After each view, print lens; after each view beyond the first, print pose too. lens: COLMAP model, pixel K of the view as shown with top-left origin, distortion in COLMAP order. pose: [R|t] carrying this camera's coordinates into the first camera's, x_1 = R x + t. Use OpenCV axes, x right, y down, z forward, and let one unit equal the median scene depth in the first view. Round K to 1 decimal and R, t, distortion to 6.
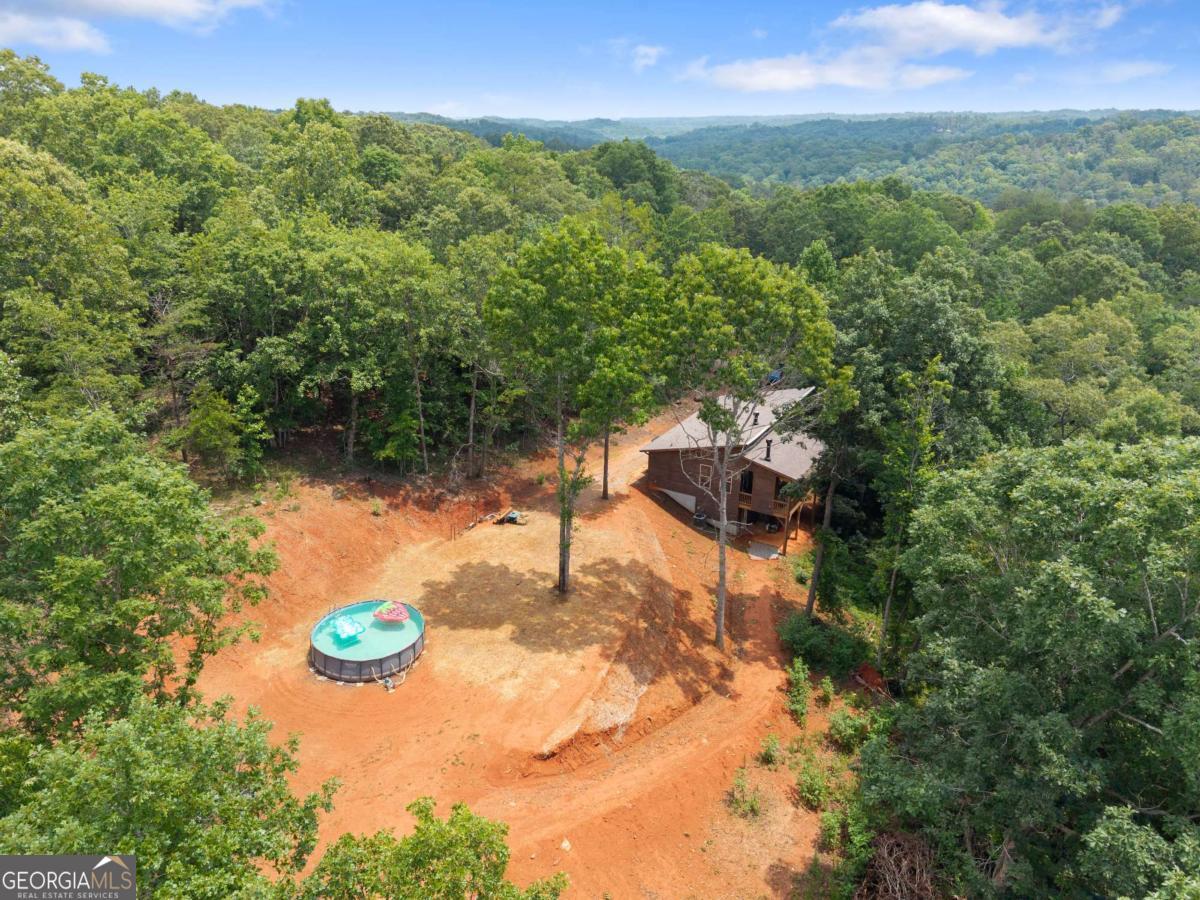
lens RADIAL K [[823.9, 0, 600.0], [0, 823.9, 450.0], [0, 0, 1]] dist [0.023312, -0.026512]
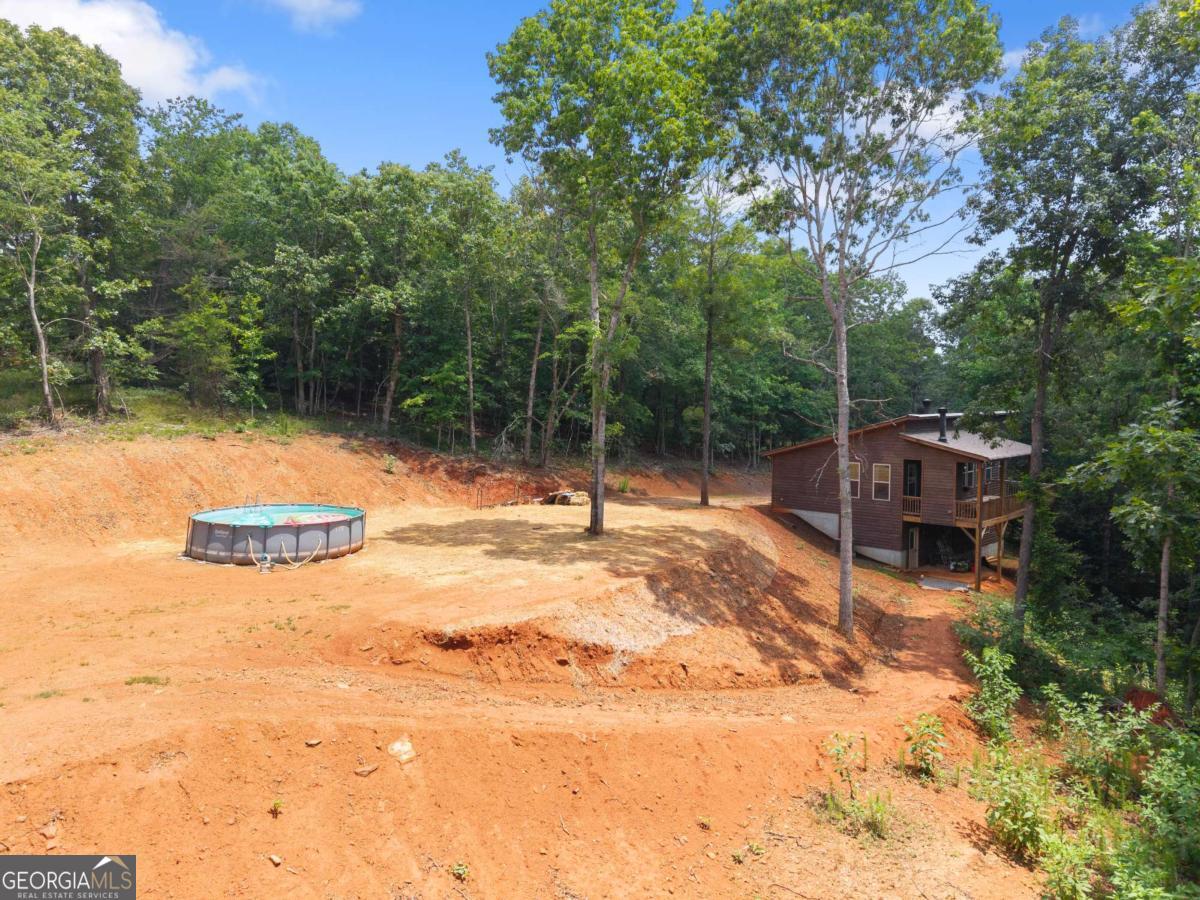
lens RADIAL K [[823.9, 0, 600.0], [0, 823.9, 450.0], [0, 0, 1]] dist [0.023312, -0.026512]
pose [[0.970183, 0.020458, -0.241507, 0.127809], [-0.097367, 0.945390, -0.311060, 0.348545], [0.221955, 0.325300, 0.919193, 0.429801]]
